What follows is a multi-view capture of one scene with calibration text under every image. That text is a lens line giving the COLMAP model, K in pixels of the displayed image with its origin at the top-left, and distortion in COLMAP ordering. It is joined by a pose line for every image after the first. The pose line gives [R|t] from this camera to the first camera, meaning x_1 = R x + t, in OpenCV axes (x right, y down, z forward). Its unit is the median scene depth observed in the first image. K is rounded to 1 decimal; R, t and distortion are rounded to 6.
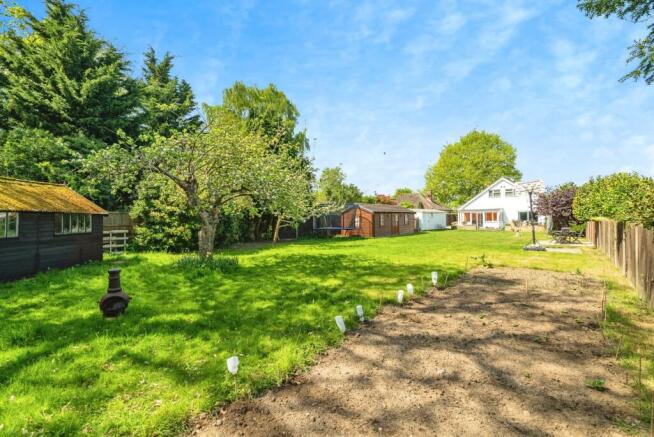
lens RADIAL K [[302.5, 0, 327.0], [0, 302.5, 219.5], [0, 0, 1]] dist [-0.000340, 0.000012]
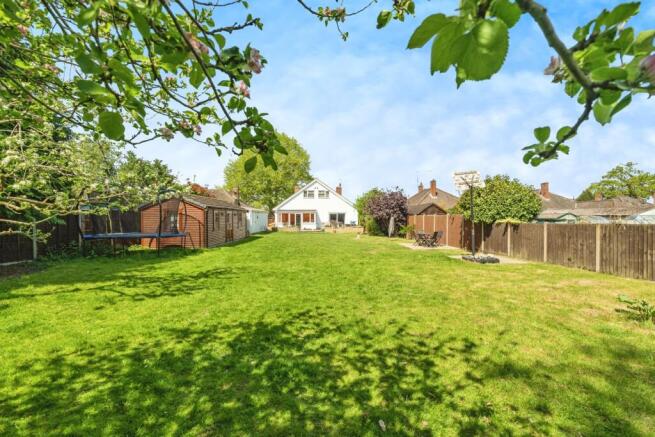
lens RADIAL K [[303.0, 0, 327.5], [0, 303.0, 221.0], [0, 0, 1]] dist [-0.000340, 0.000012]
pose [[0.769628, 0.004846, 0.638474, -0.030675], [-0.007018, 0.999975, 0.000870, -0.000197], [-0.638454, -0.005151, 0.769643, 0.212623]]
